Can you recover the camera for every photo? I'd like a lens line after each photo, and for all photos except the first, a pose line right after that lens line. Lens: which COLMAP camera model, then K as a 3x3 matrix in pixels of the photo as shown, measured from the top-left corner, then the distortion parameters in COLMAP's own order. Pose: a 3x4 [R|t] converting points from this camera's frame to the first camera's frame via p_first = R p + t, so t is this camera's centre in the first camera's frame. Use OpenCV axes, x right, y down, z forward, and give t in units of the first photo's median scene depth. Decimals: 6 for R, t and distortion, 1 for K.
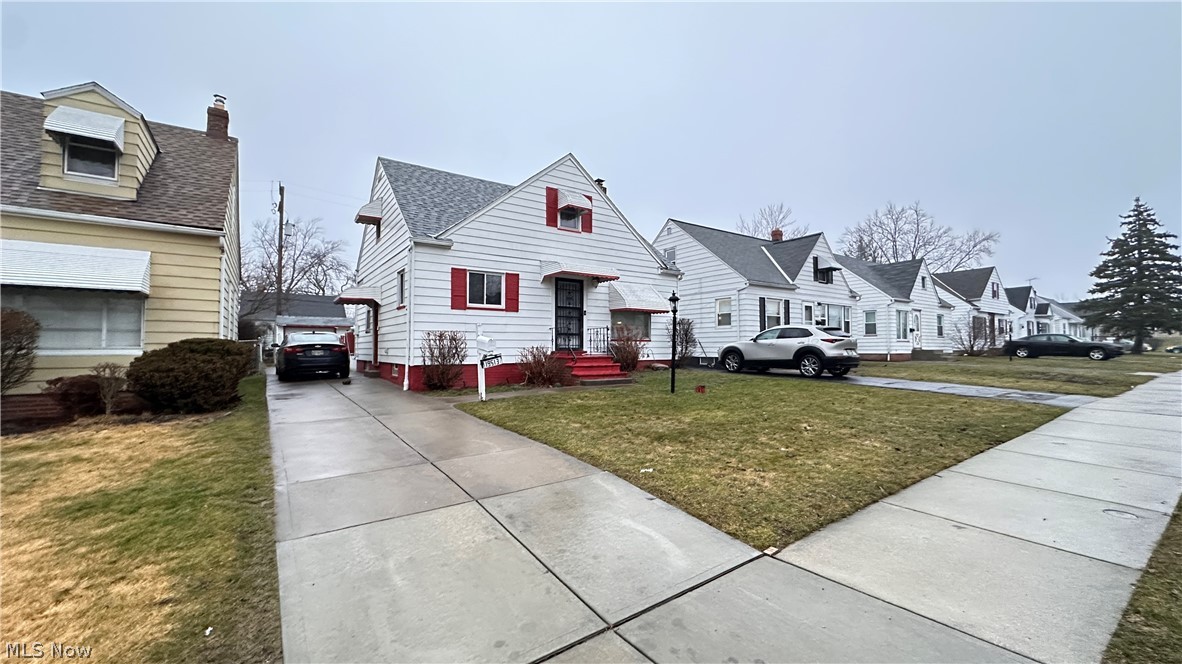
lens RADIAL K [[470.5, 0, 586.4], [0, 470.5, 329.6], [0, 0, 1]] dist [-0.004012, 0.000617]
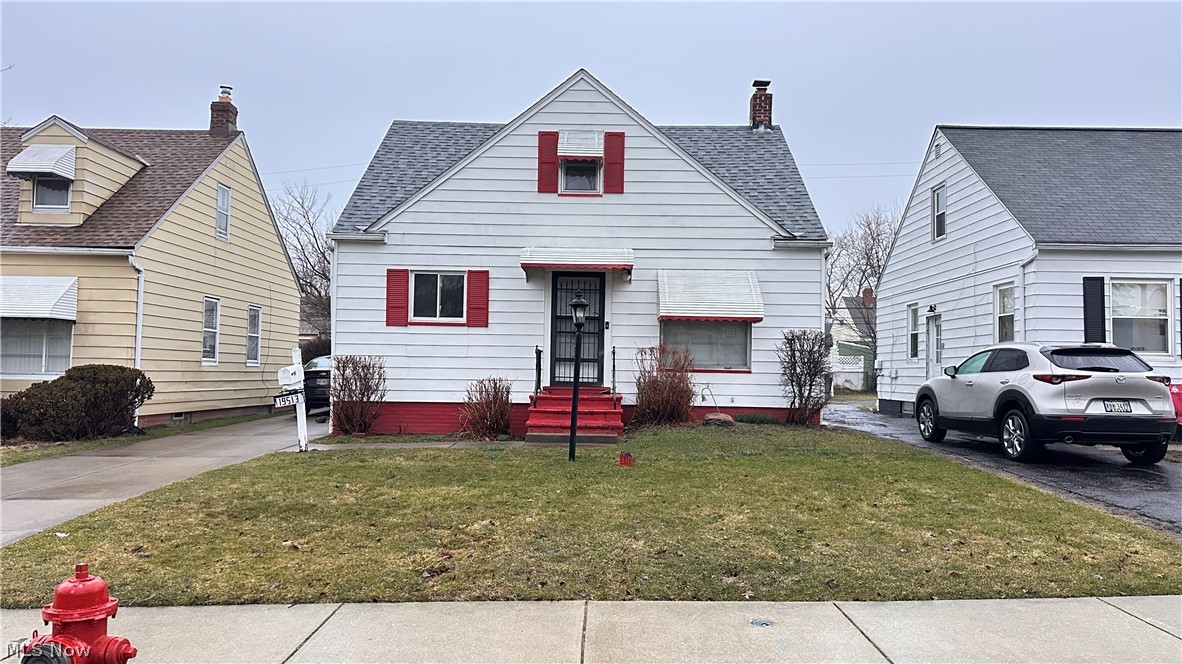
lens RADIAL K [[838.4, 0, 593.5], [0, 838.4, 340.4], [0, 0, 1]] dist [0.046388, -0.009222]
pose [[0.813672, -0.007120, -0.581280, 0.643986], [0.004369, 0.999972, -0.006133, -0.009733], [0.581307, 0.002450, 0.813680, 0.103199]]
